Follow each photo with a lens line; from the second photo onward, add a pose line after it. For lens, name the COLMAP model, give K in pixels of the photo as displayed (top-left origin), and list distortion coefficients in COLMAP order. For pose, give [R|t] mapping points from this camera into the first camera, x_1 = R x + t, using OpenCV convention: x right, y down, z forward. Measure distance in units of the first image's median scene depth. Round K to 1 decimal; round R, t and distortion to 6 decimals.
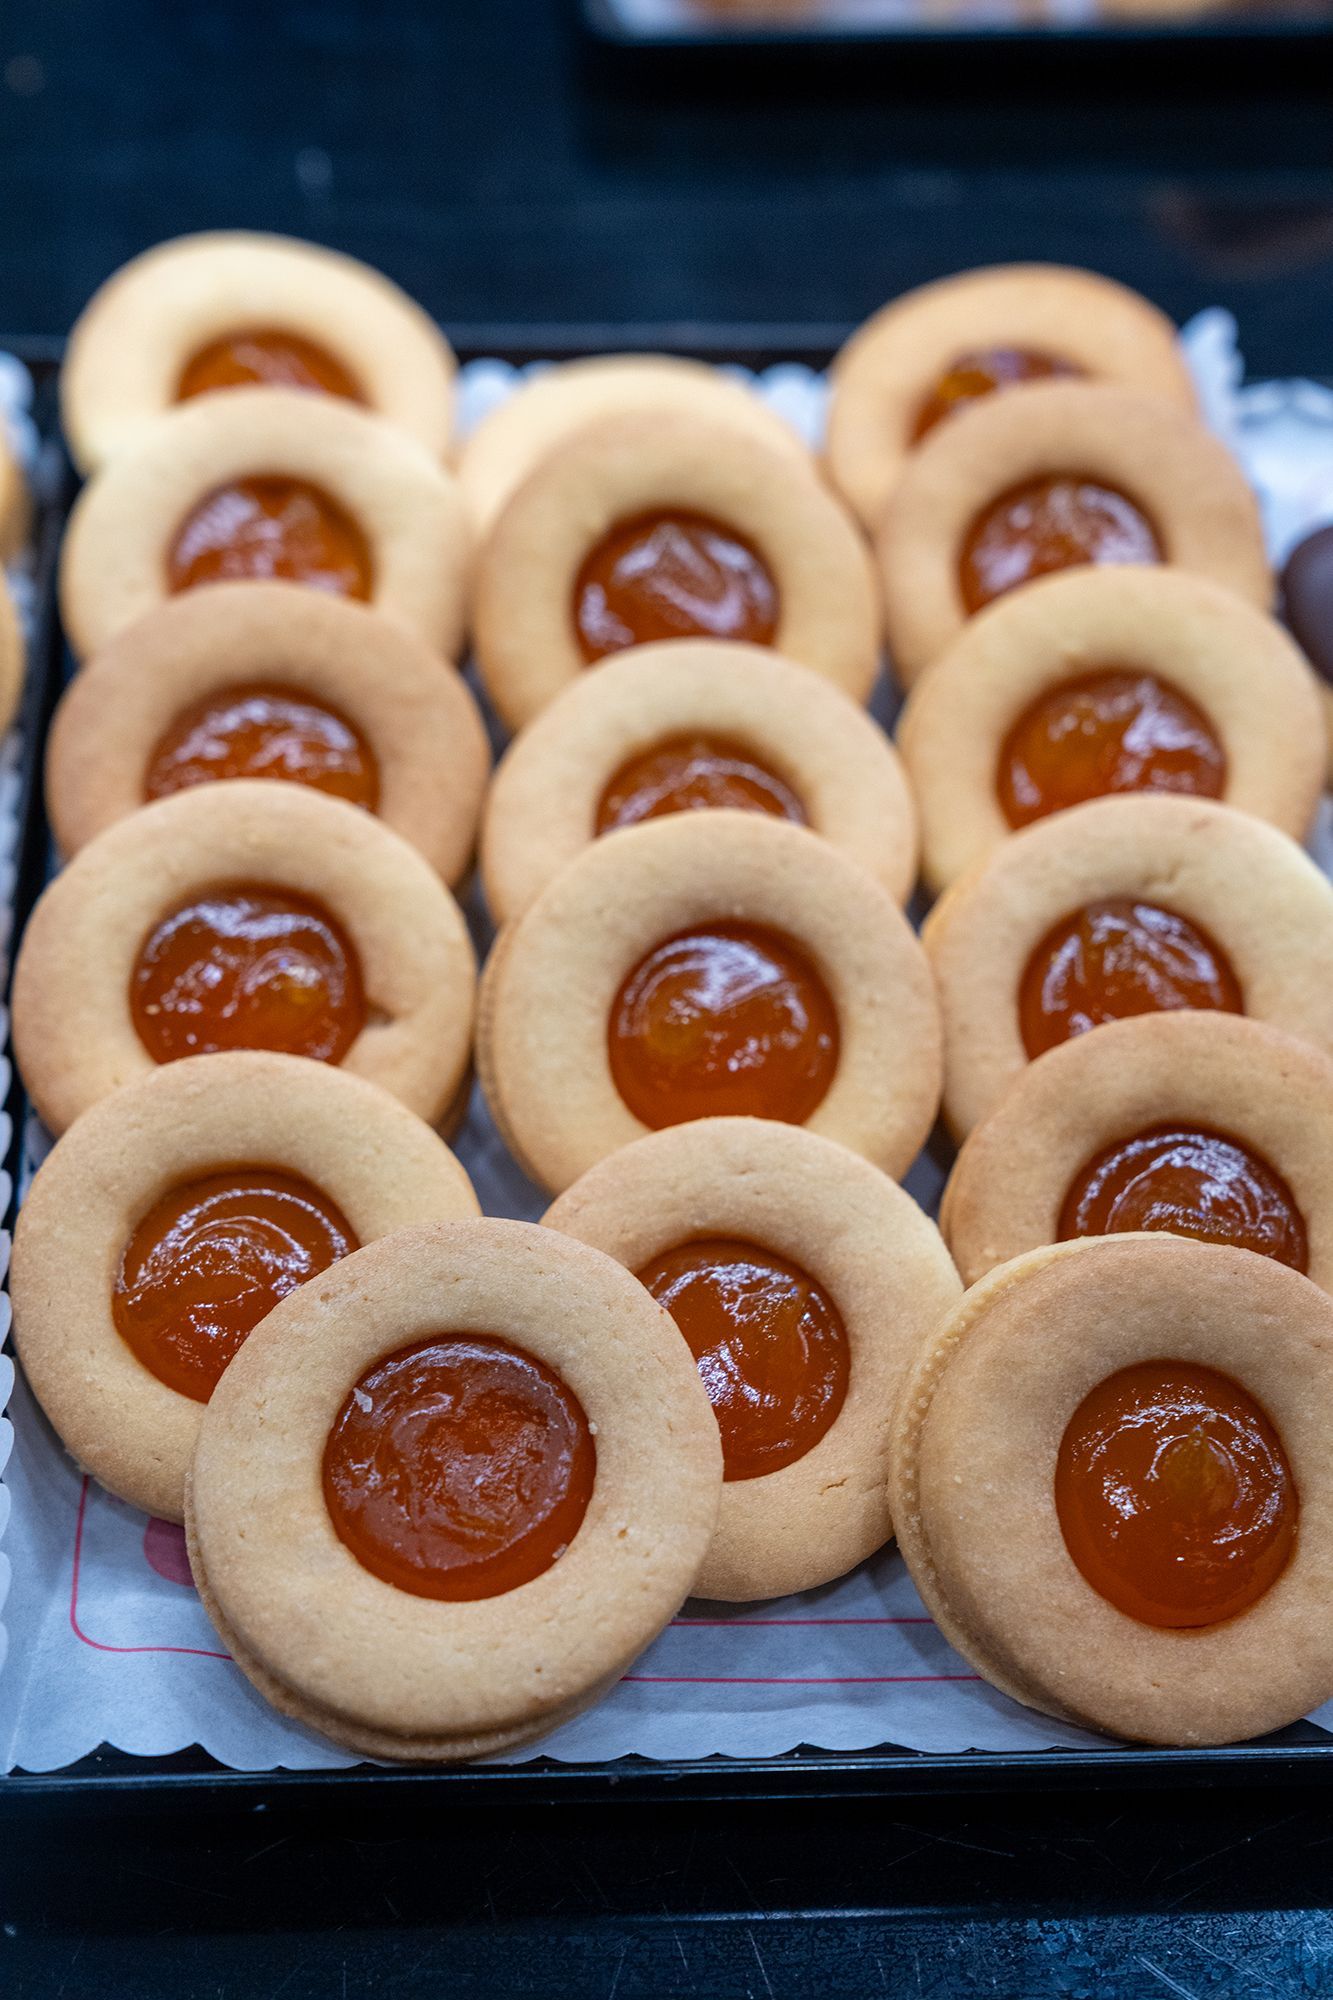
lens RADIAL K [[3318.1, 0, 666.5], [0, 3318.1, 1000.0], [0, 0, 1]] dist [0.000752, -0.040545]
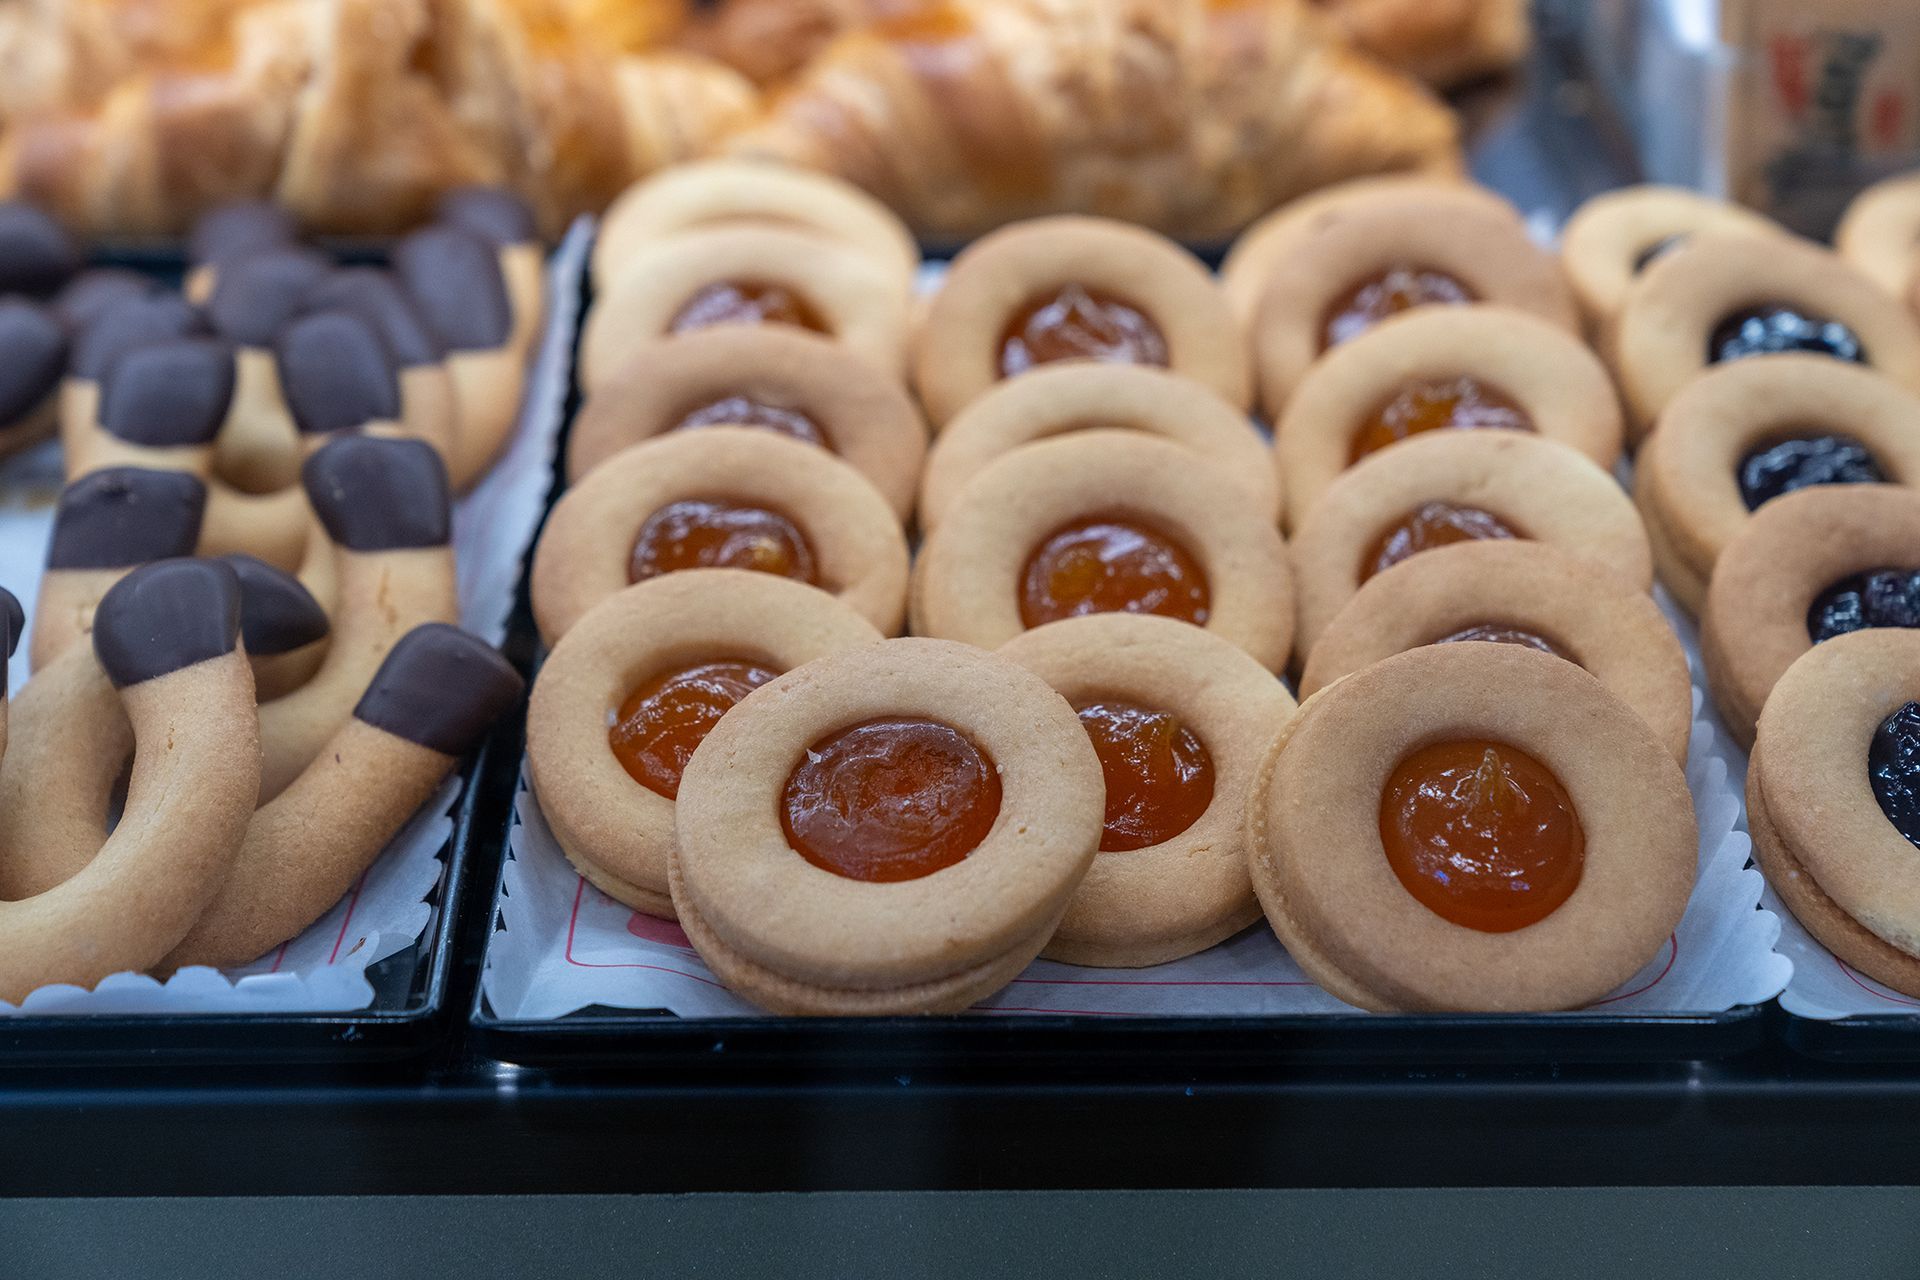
lens RADIAL K [[3788.3, 0, 960.0], [0, 3788.3, 640.0], [0, 0, 1]] dist [0.055738, -0.023779]
pose [[0.998800, -0.008280, -0.048268, 0.029850], [-0.008450, 0.941680, -0.336404, 0.528241], [0.048238, 0.336408, 0.940480, -0.321153]]
